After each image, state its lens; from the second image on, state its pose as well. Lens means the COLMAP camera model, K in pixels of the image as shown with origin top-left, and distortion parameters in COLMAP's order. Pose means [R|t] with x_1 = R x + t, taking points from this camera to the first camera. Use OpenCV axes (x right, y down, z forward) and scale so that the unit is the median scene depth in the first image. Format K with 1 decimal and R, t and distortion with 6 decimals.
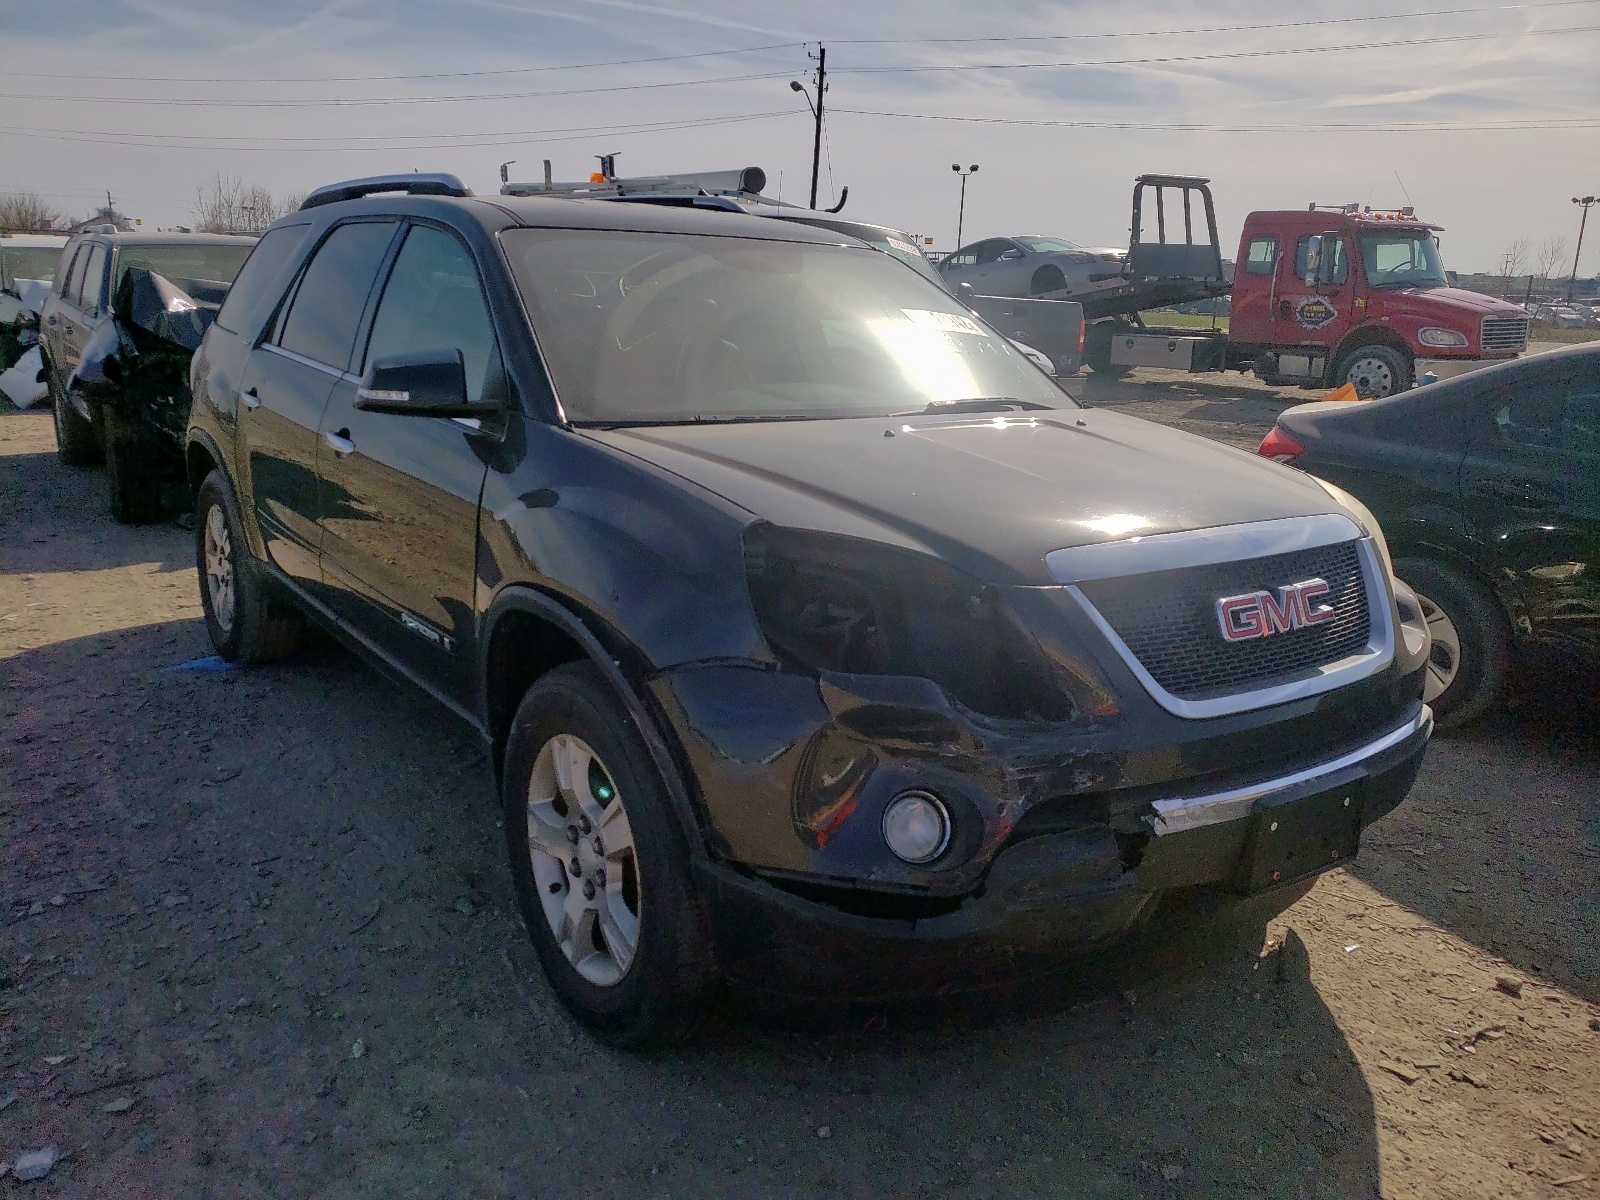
lens RADIAL K [[1215.8, 0, 800.0], [0, 1215.8, 600.0], [0, 0, 1]] dist [0.064369, -0.087484]
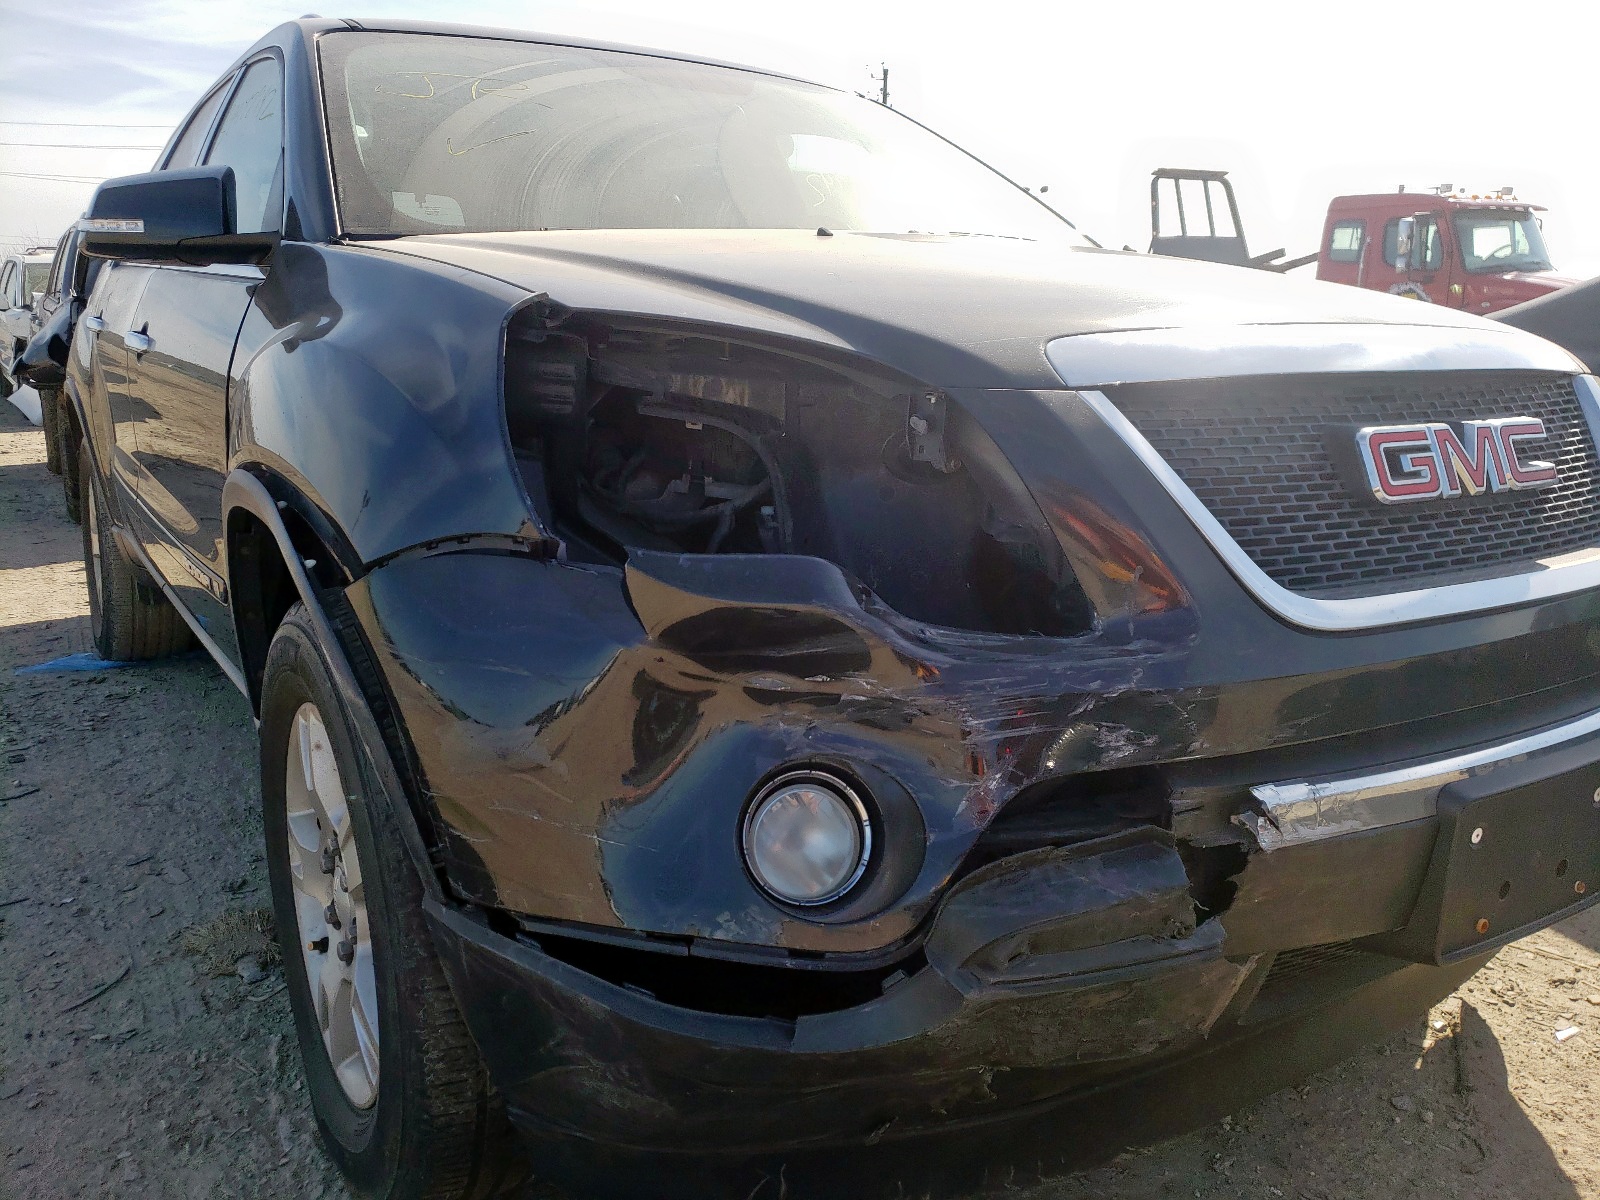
lens RADIAL K [[1290.5, 0, 802.0], [0, 1290.5, 573.2], [0, 0, 1]] dist [0.006801, 0.039902]
pose [[0.998906, -0.014953, -0.044301, 0.115745], [0.013304, 0.999216, -0.037280, 0.087910], [0.044823, 0.036650, 0.998322, 0.415423]]
